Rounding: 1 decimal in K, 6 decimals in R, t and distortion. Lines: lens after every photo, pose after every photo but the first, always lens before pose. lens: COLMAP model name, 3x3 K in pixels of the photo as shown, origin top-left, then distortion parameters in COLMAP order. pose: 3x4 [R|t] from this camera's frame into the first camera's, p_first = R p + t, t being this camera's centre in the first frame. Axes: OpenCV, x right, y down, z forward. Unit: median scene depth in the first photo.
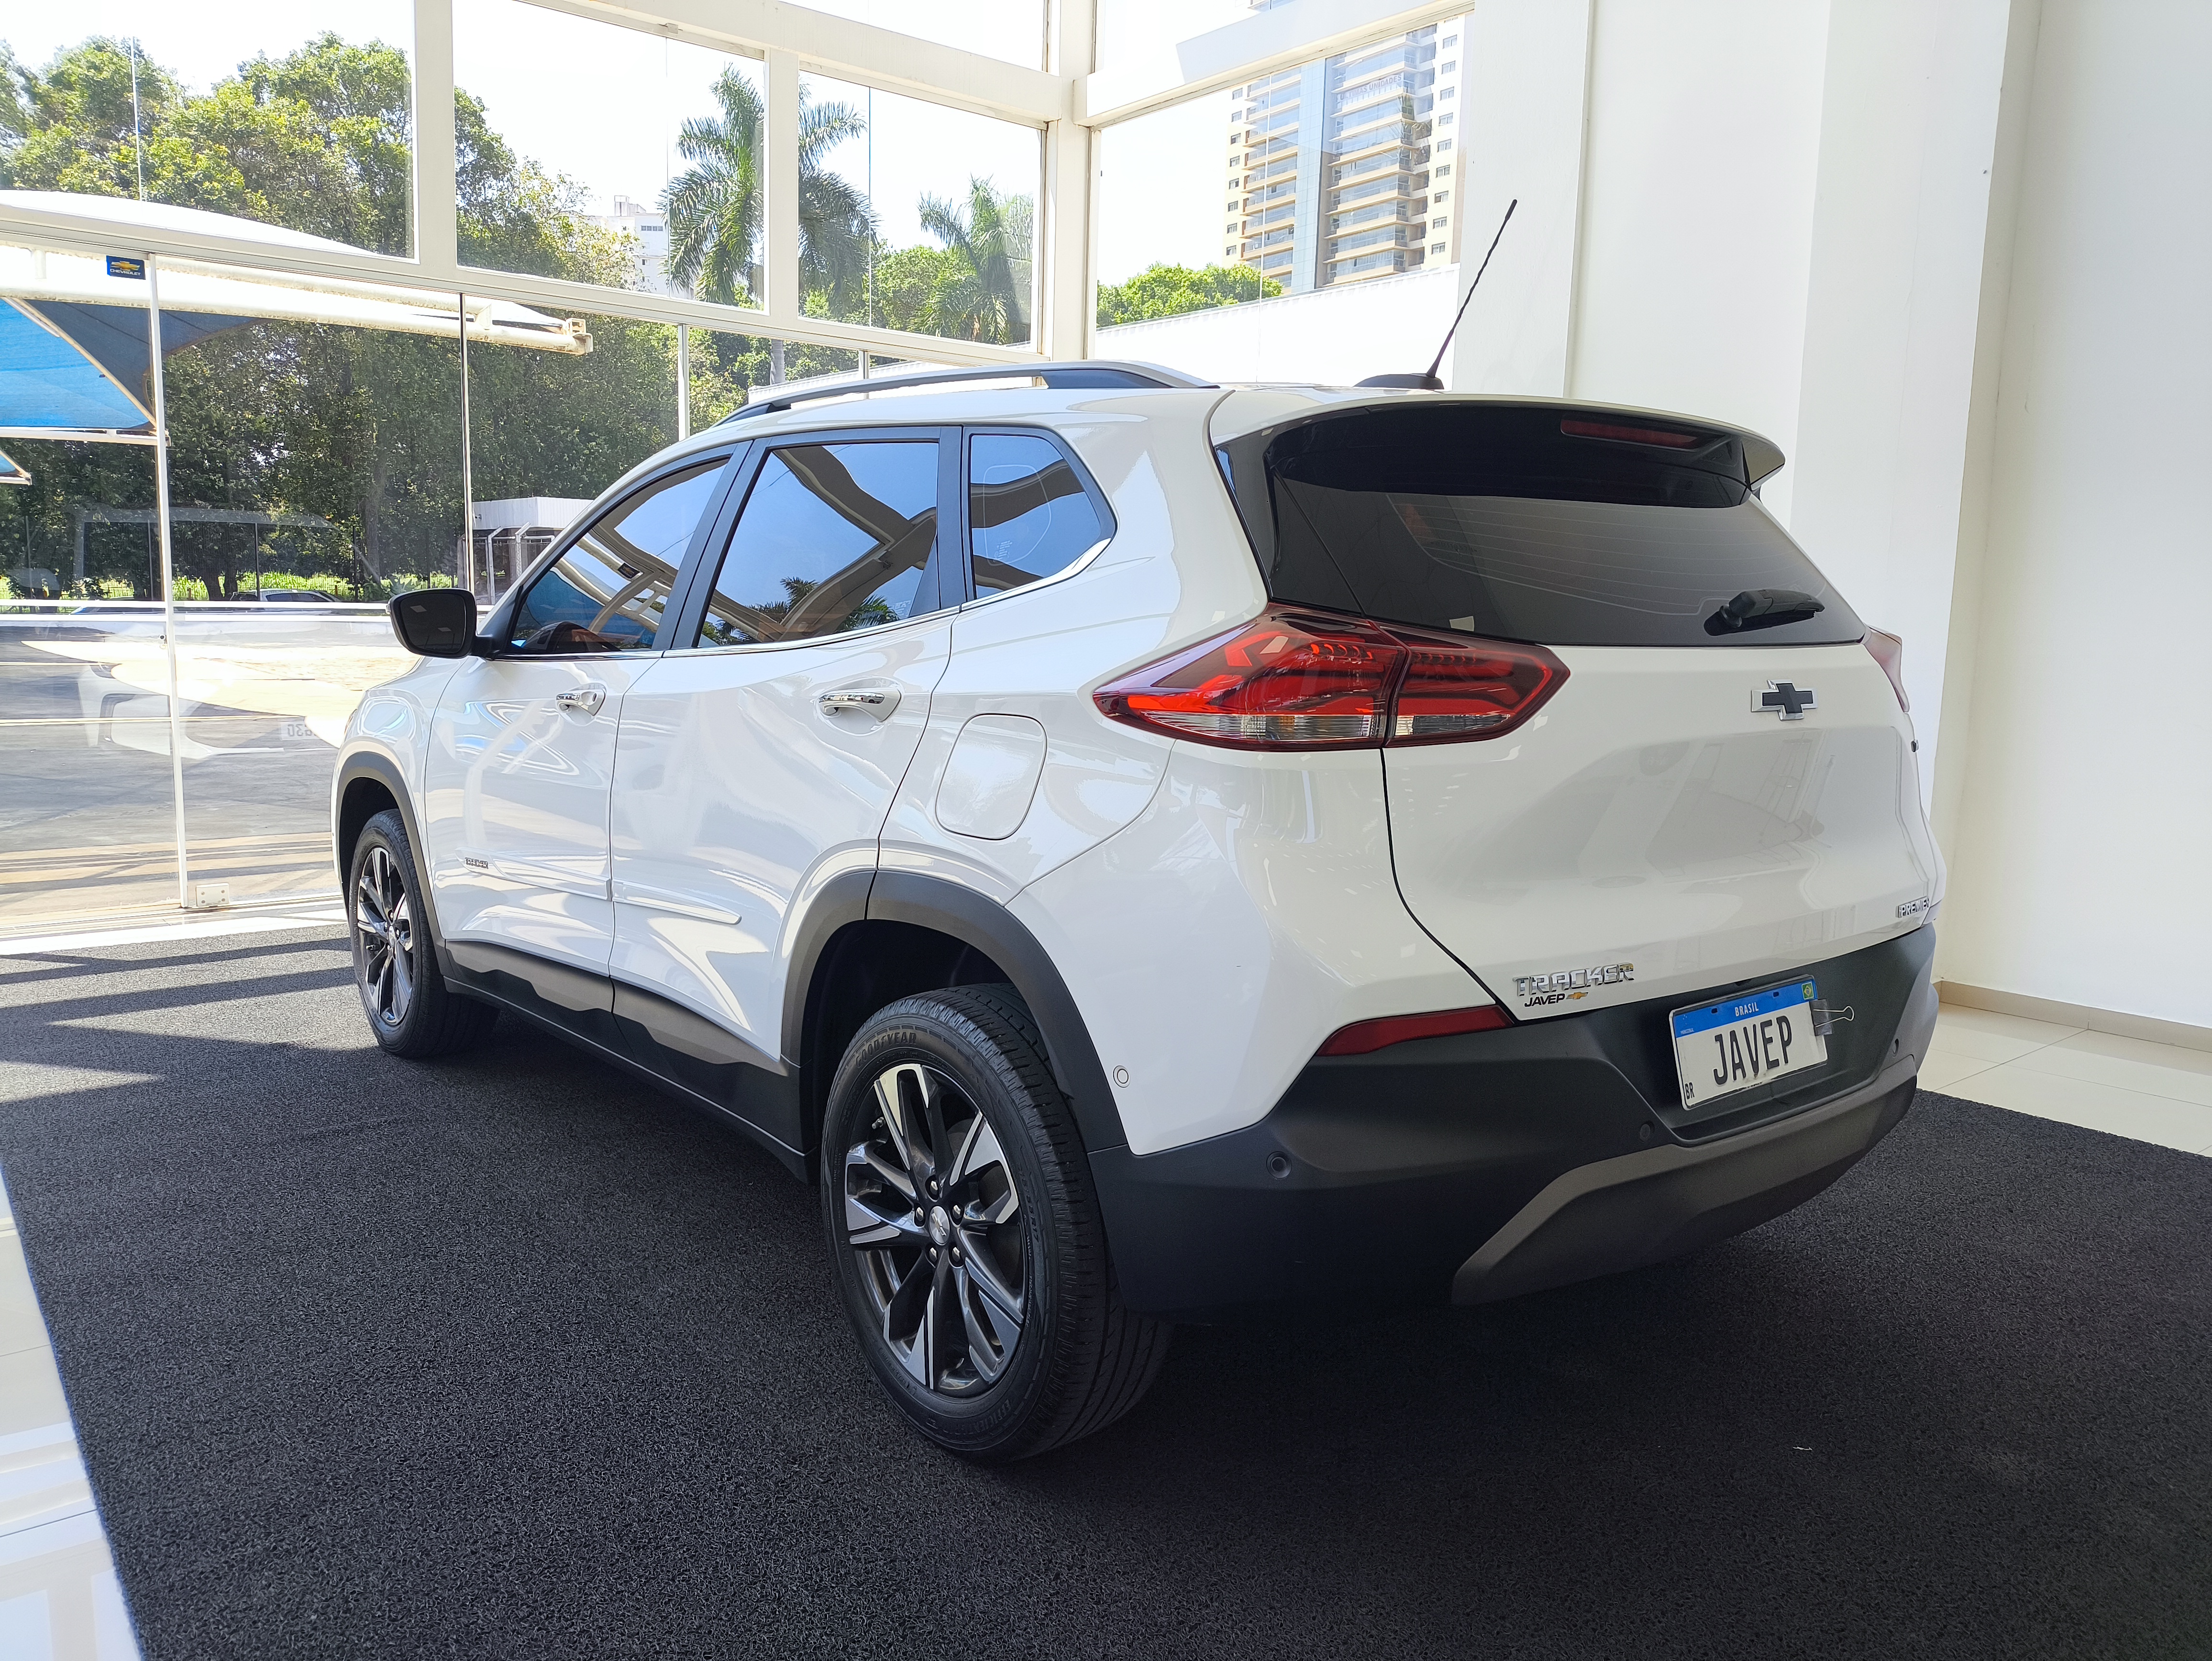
lens RADIAL K [[1639.3, 0, 1106.0], [0, 1639.3, 830.5], [0, 0, 1]] dist [0.005402, -0.012366]
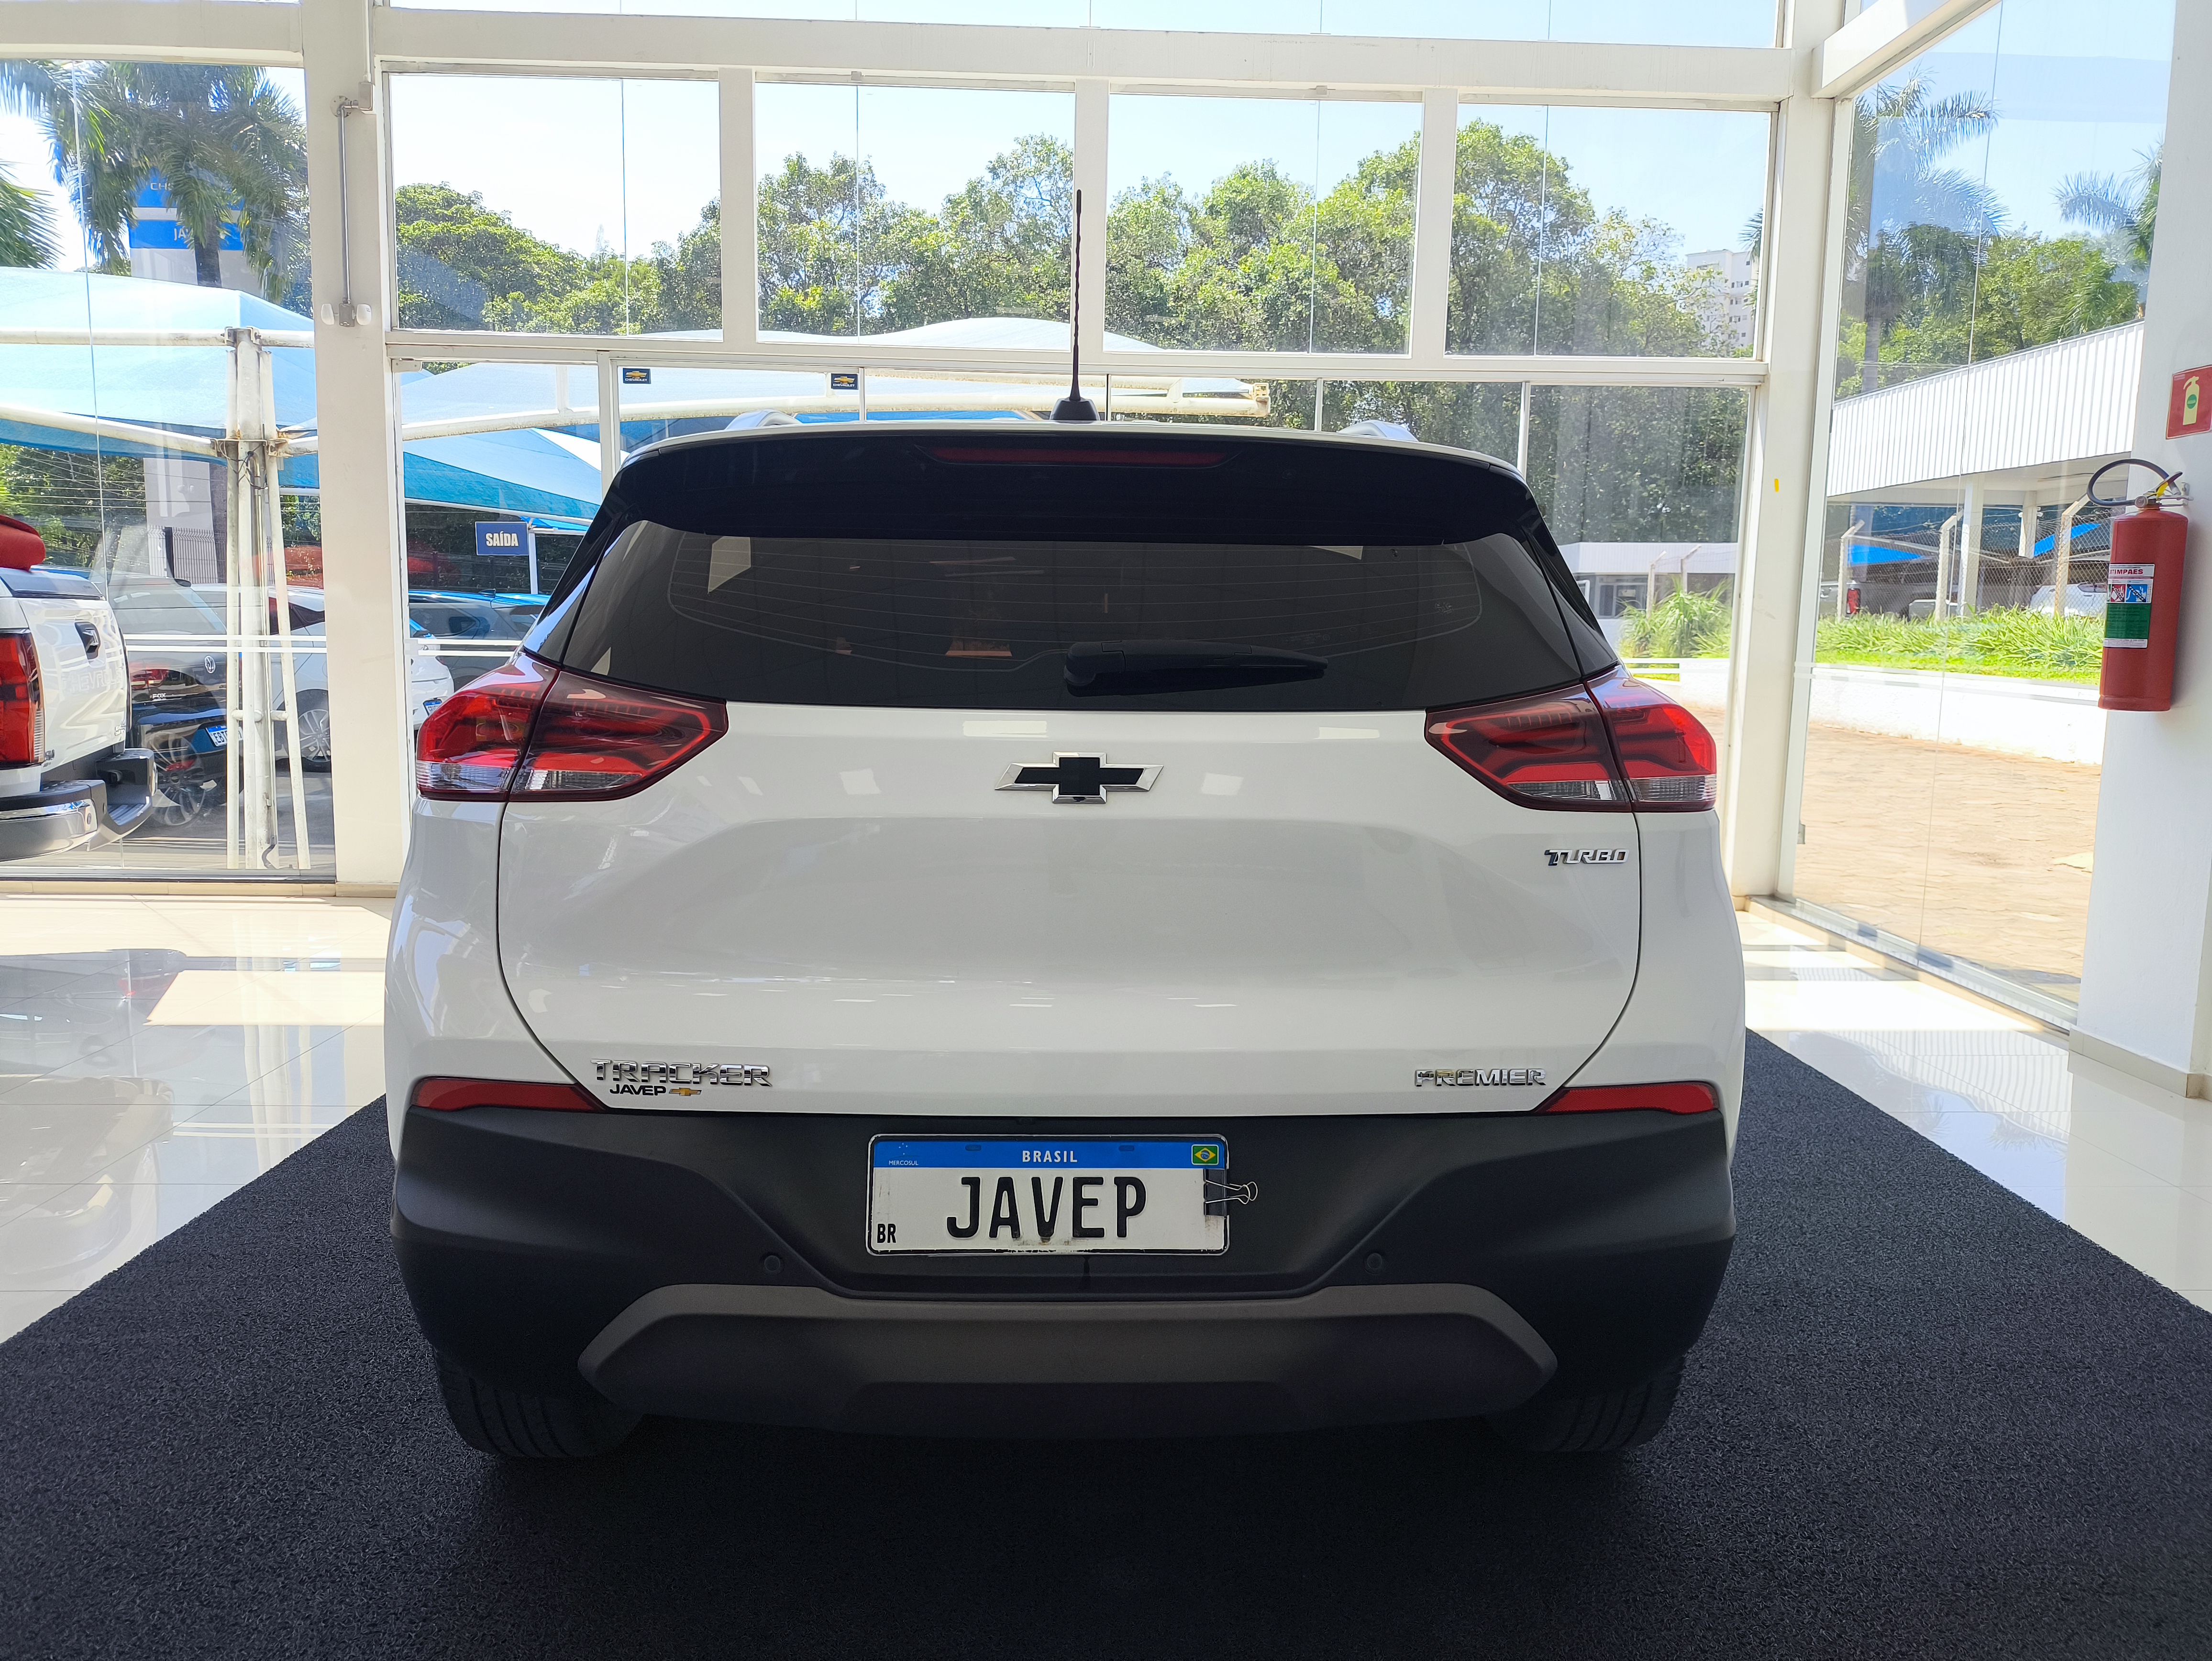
lens RADIAL K [[1600.0, 0, 1103.7], [0, 1600.0, 859.5], [0, 0, 1]] dist [0.109126, -0.149937]
pose [[0.796771, 0.076339, -0.599440, 0.861254], [-0.080248, 0.996569, 0.020249, -0.053880], [0.598929, 0.031970, 0.800164, 0.373356]]
